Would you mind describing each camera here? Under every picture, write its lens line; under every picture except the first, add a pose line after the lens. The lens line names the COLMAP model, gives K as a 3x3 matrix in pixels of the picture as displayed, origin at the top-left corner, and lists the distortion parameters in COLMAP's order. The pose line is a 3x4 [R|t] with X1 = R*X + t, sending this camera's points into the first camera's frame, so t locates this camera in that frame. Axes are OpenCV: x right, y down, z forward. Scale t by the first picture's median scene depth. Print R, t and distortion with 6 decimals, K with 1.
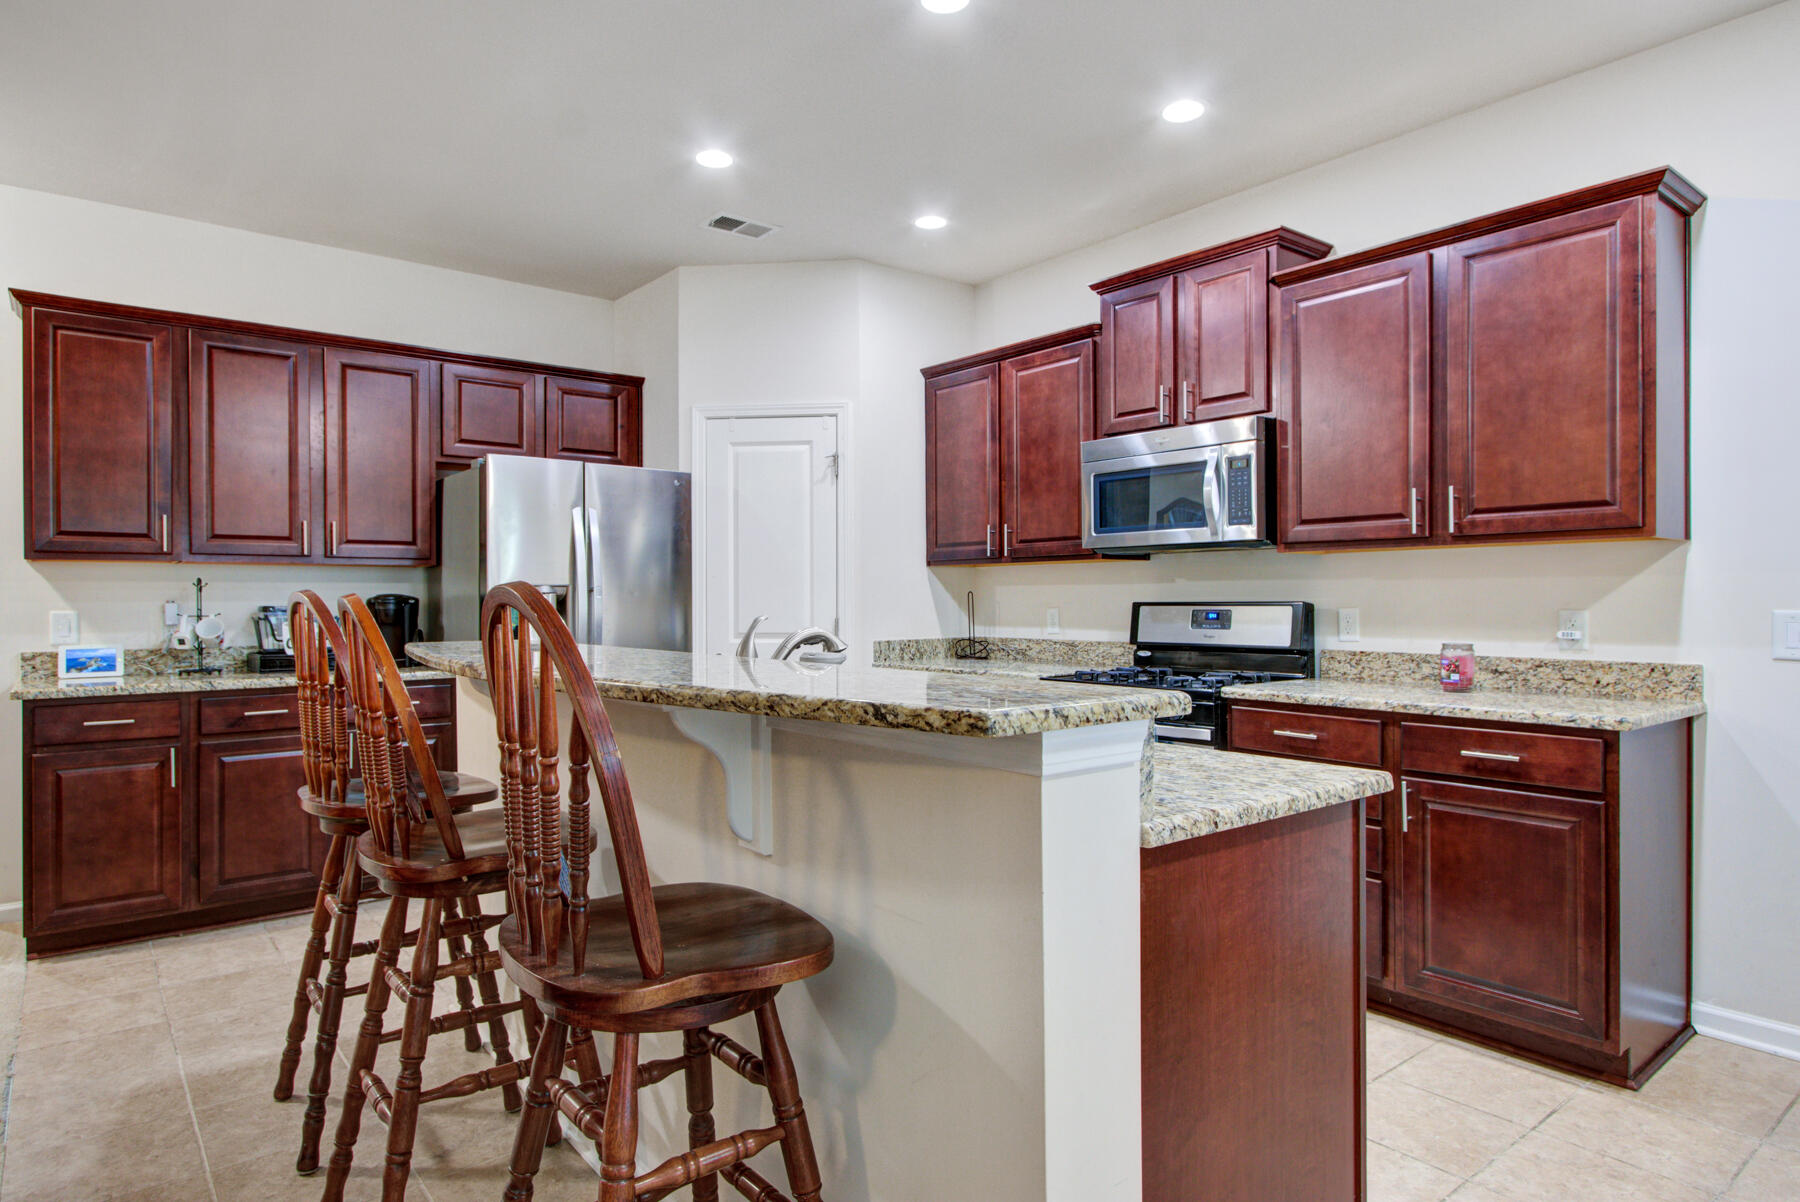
lens RADIAL K [[1029.2, 0, 900.0], [0, 1029.2, 601.0], [0, 0, 1]] dist [0.001481, 0.000160]
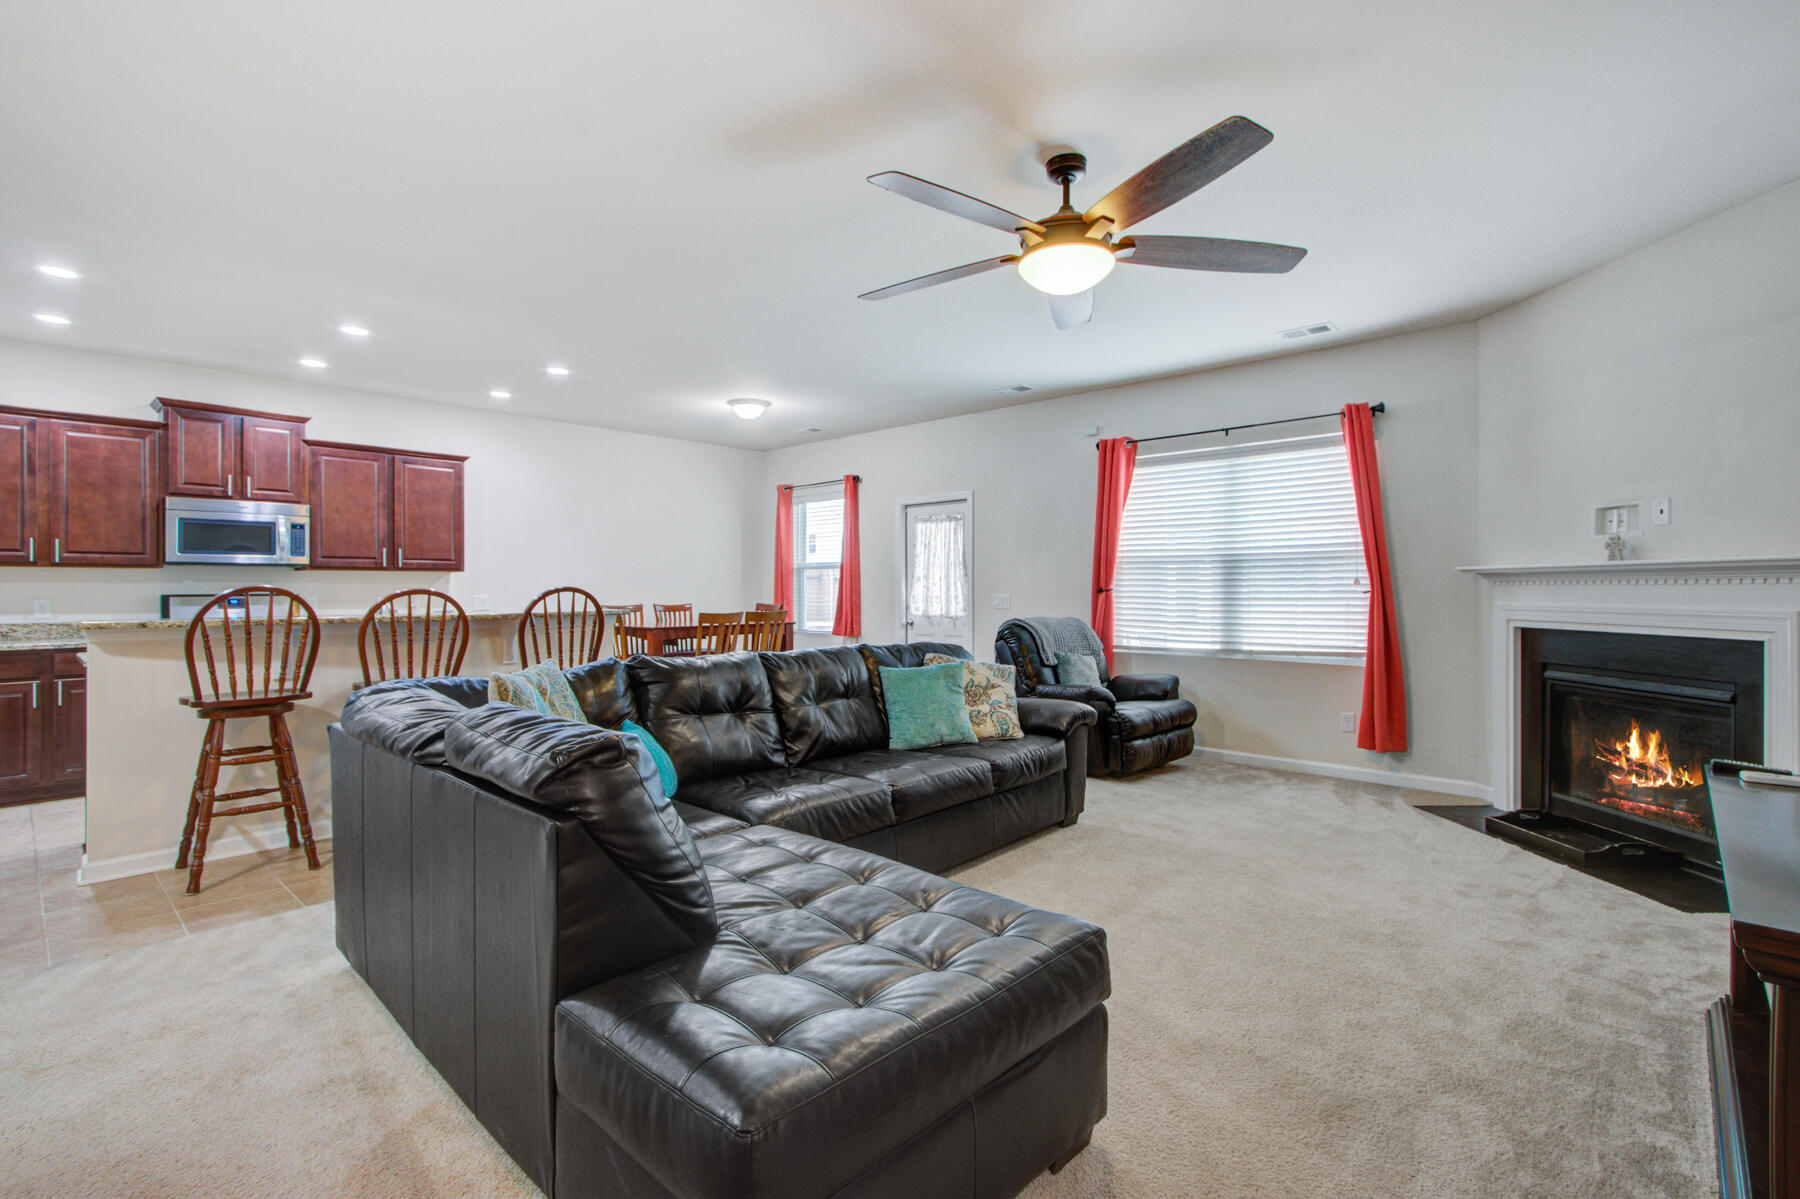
lens RADIAL K [[850.7, 0, 900.0], [0, 850.7, 599.5], [0, 0, 1]] dist [0.032679, -0.018779]
pose [[-0.154074, -0.009265, 0.988016, -1.421956], [0.005496, 0.999933, 0.010234, 0.001298], [-0.988044, 0.007007, -0.154012, 0.065547]]
